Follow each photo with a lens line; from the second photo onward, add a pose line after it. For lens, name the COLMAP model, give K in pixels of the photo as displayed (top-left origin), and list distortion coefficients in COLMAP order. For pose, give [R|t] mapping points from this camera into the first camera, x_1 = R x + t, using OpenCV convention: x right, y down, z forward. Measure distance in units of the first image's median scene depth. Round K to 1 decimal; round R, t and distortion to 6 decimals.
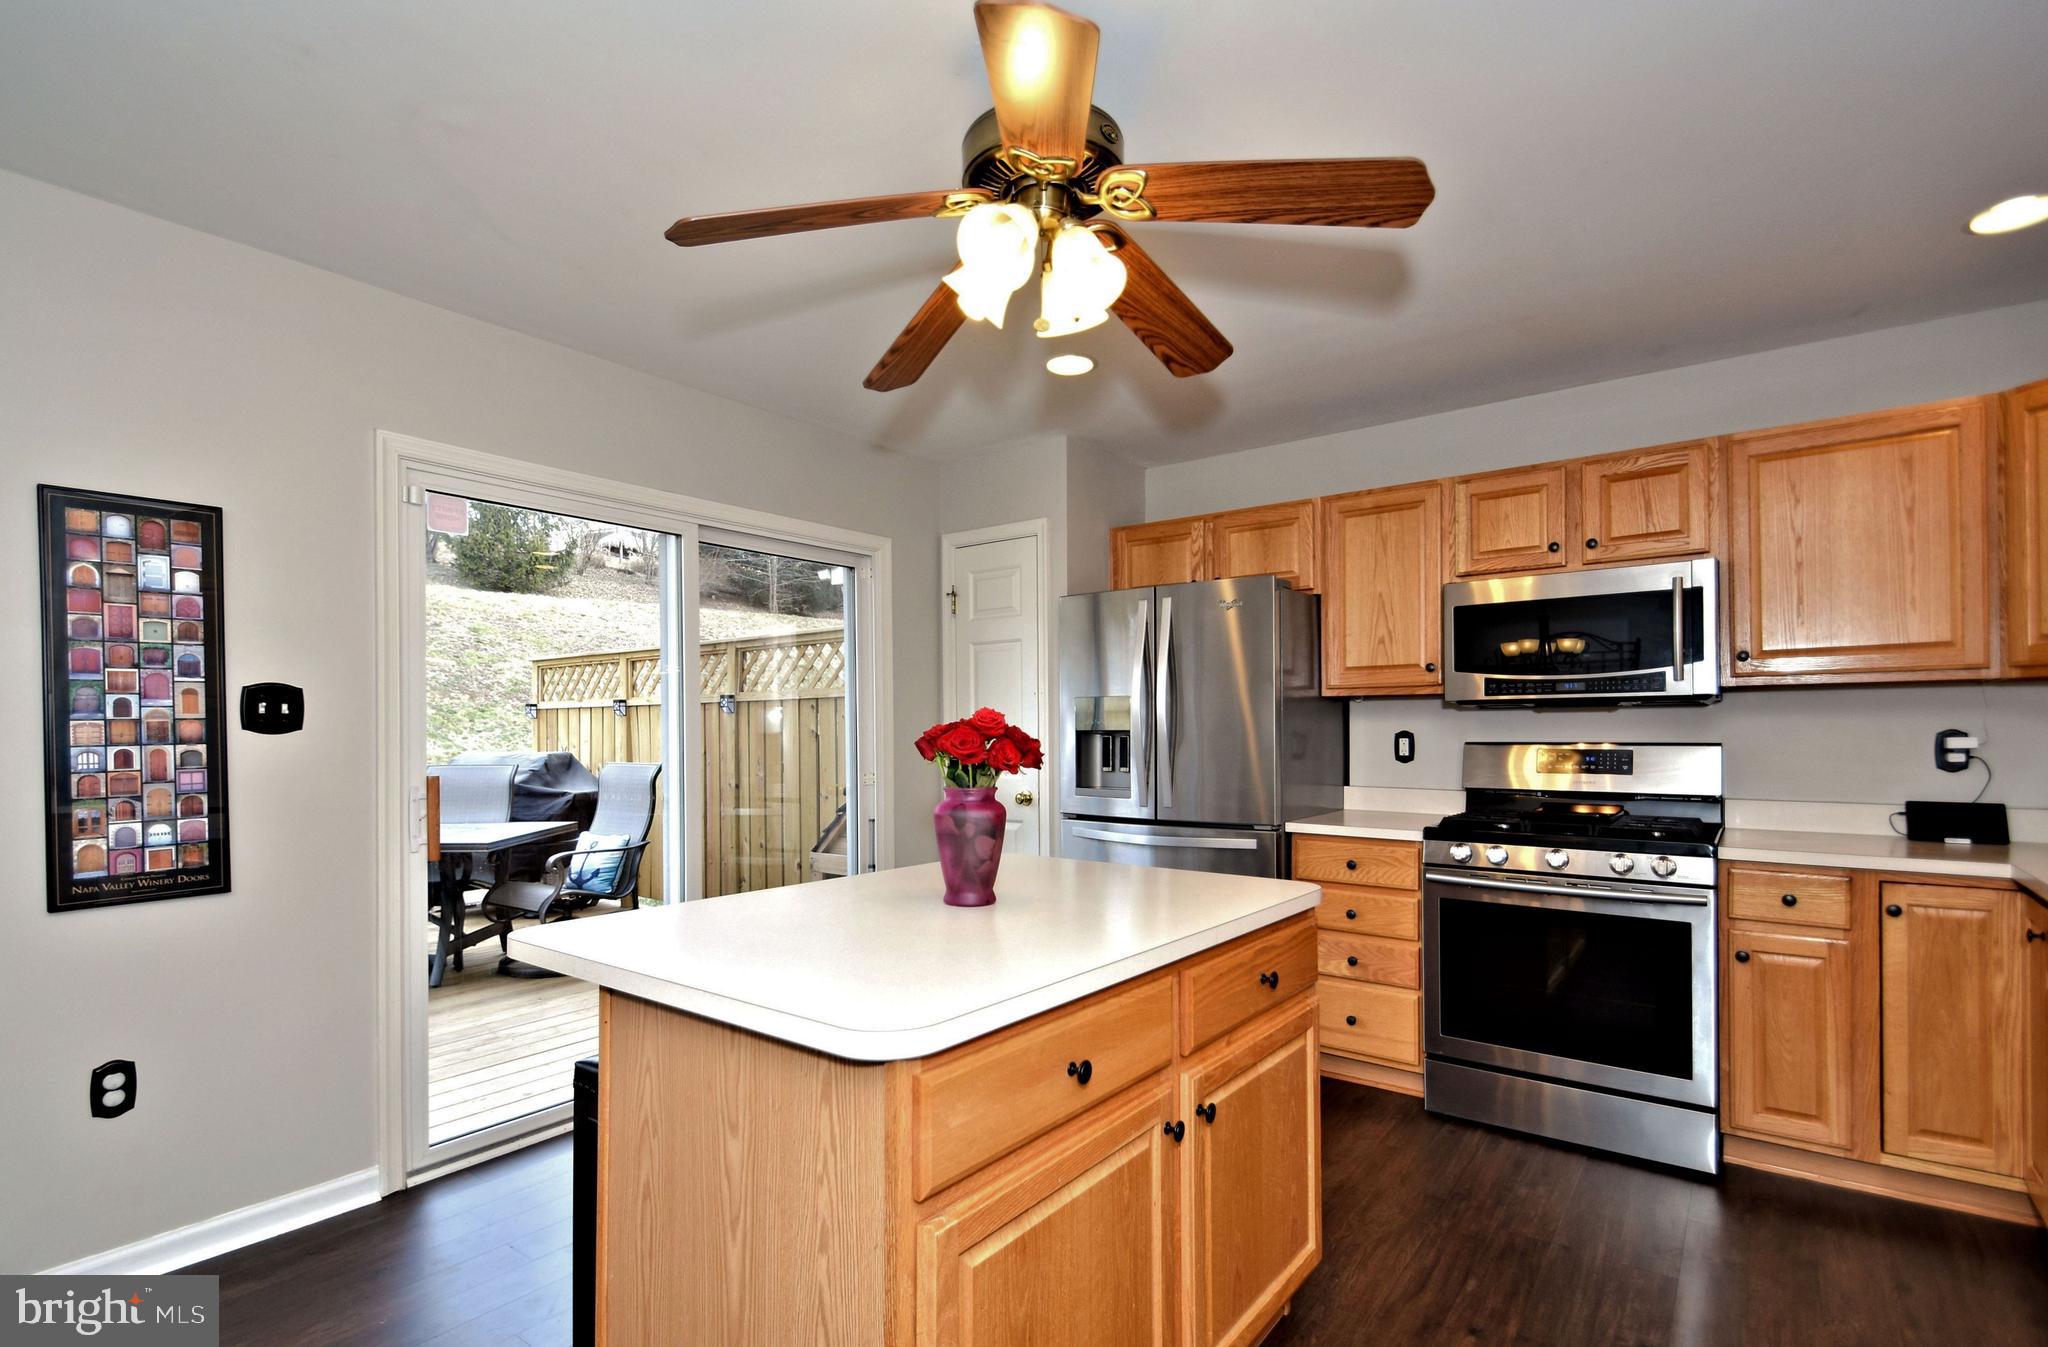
lens RADIAL K [[980.3, 0, 1020.9], [0, 980.3, 737.2], [0, 0, 1]] dist [-0.002509, -0.001175]
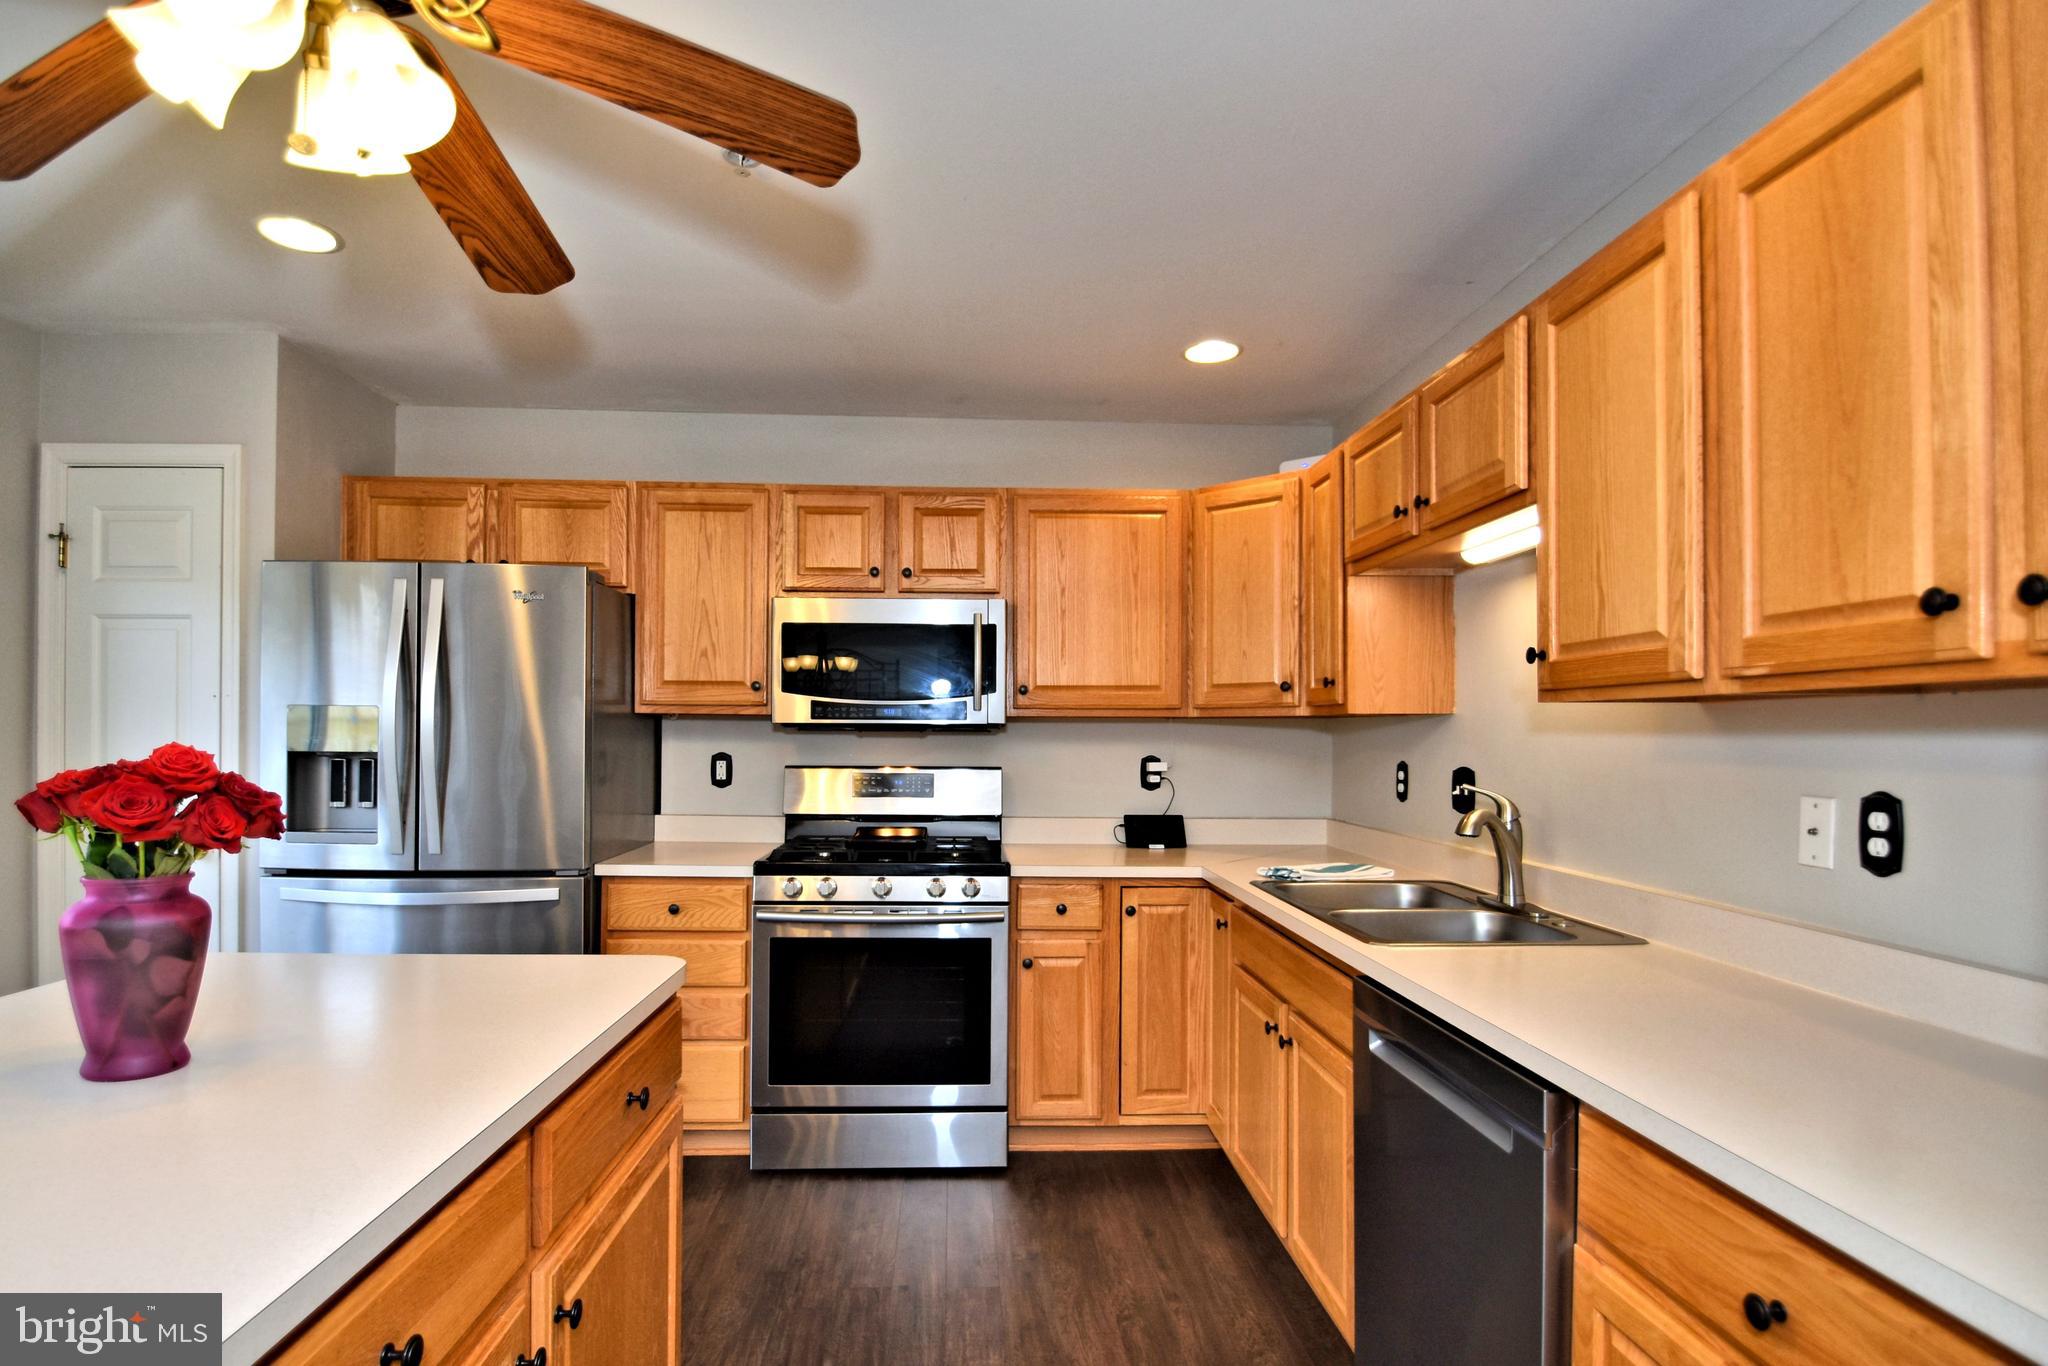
lens RADIAL K [[1036.8, 0, 1014.6], [0, 1036.8, 741.1], [0, 0, 1]] dist [-0.002051, -0.014976]
pose [[0.765502, 0.010986, 0.643340, -0.026449], [-0.010023, 0.999937, -0.005149, -0.018524], [-0.643355, -0.002507, 0.765564, 0.105572]]
